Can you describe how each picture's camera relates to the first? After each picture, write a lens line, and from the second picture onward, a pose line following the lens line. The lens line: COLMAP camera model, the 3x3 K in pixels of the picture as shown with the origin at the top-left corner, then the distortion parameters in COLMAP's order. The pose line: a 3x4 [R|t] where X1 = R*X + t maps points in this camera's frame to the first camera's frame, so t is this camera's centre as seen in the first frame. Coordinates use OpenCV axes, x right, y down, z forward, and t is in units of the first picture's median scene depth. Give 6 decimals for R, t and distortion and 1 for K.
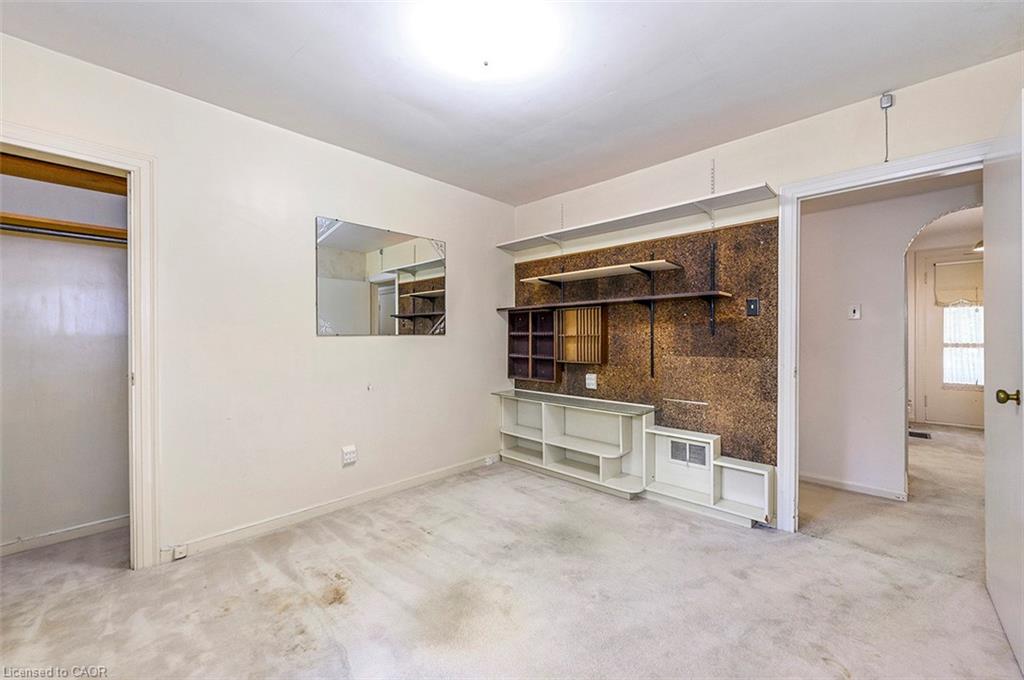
lens RADIAL K [[407.5, 0, 510.7], [0, 407.5, 341.3], [0, 0, 1]] dist [0.002483, 0.000573]
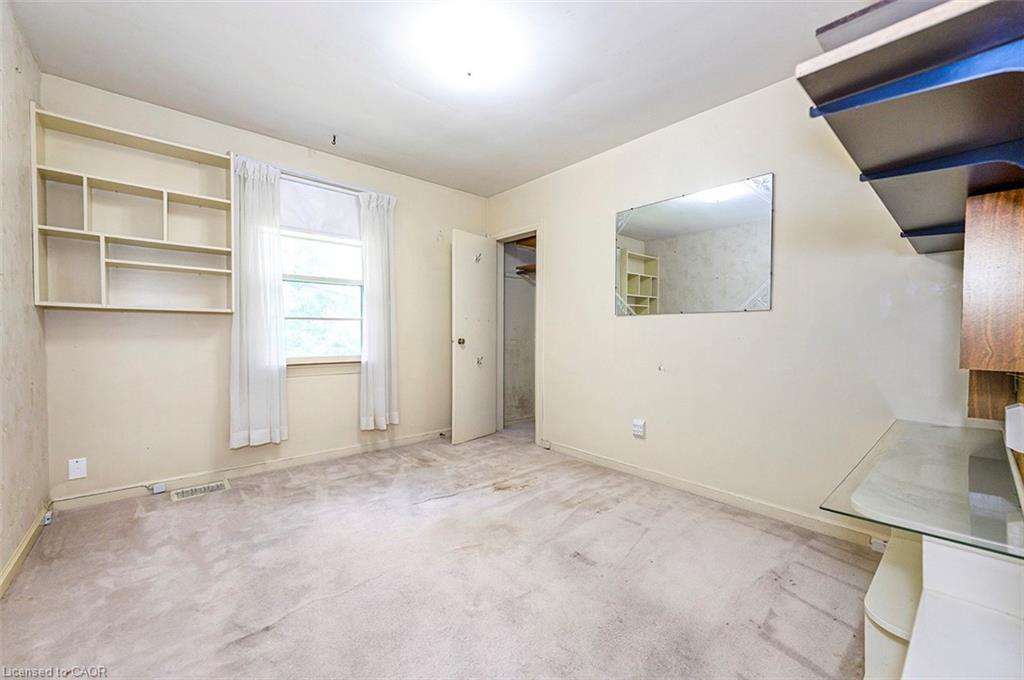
lens RADIAL K [[407.5, 0, 512.6], [0, 407.5, 334.1], [0, 0, 1]] dist [0.002483, 0.000573]
pose [[-0.093419, -0.001778, -0.995625, 0.767191], [-0.018490, 0.999829, -0.000050, 0.044555], [0.995455, 0.018405, -0.093436, 0.849356]]
